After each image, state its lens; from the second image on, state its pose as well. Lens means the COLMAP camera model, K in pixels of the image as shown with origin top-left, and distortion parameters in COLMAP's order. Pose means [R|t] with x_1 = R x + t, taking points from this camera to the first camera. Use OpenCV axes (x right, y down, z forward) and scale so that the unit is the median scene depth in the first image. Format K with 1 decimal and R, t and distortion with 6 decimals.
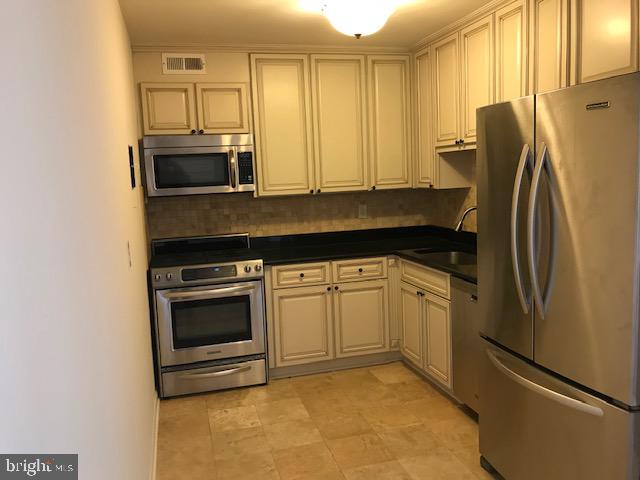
lens RADIAL K [[541.1, 0, 324.4], [0, 541.1, 235.7], [0, 0, 1]] dist [0.037805, -0.010789]
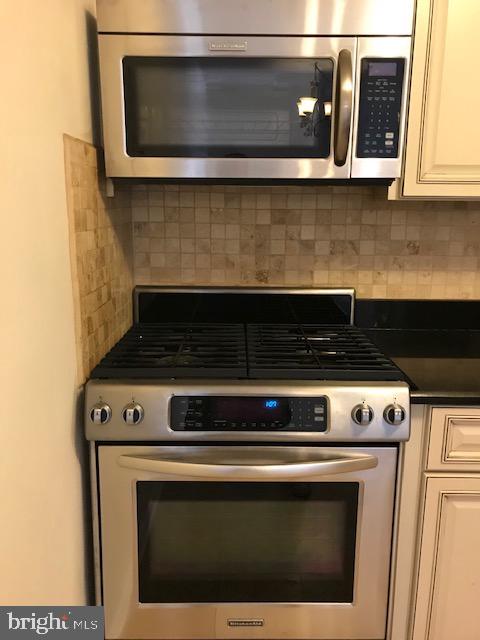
lens RADIAL K [[541.1, 0, 244.4], [0, 541.1, 318.8], [0, 0, 1]] dist [0.037805, -0.010789]
pose [[0.962826, 0.110169, -0.246635, -0.129857], [-0.081355, 0.988924, 0.124143, -0.029853], [0.257580, -0.099463, 0.961124, 0.641019]]
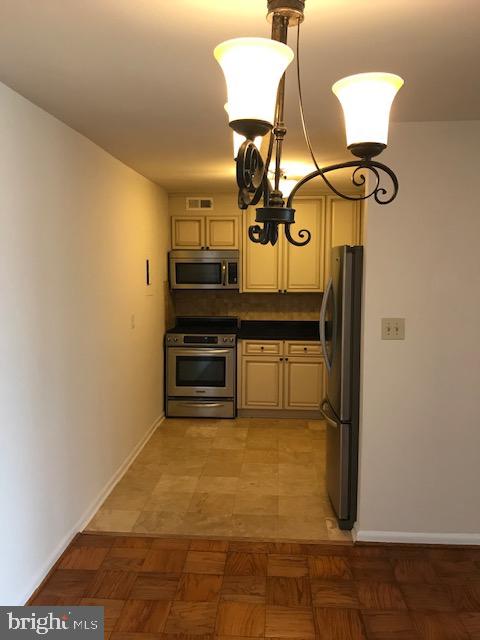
lens RADIAL K [[541.1, 0, 243.2], [0, 541.1, 316.4], [0, 0, 1]] dist [0.037805, -0.010789]
pose [[0.942707, 0.076591, -0.324710, 0.376683], [-0.080400, 0.996761, 0.001690, -0.010445], [0.323788, 0.024514, 0.945812, -0.400869]]
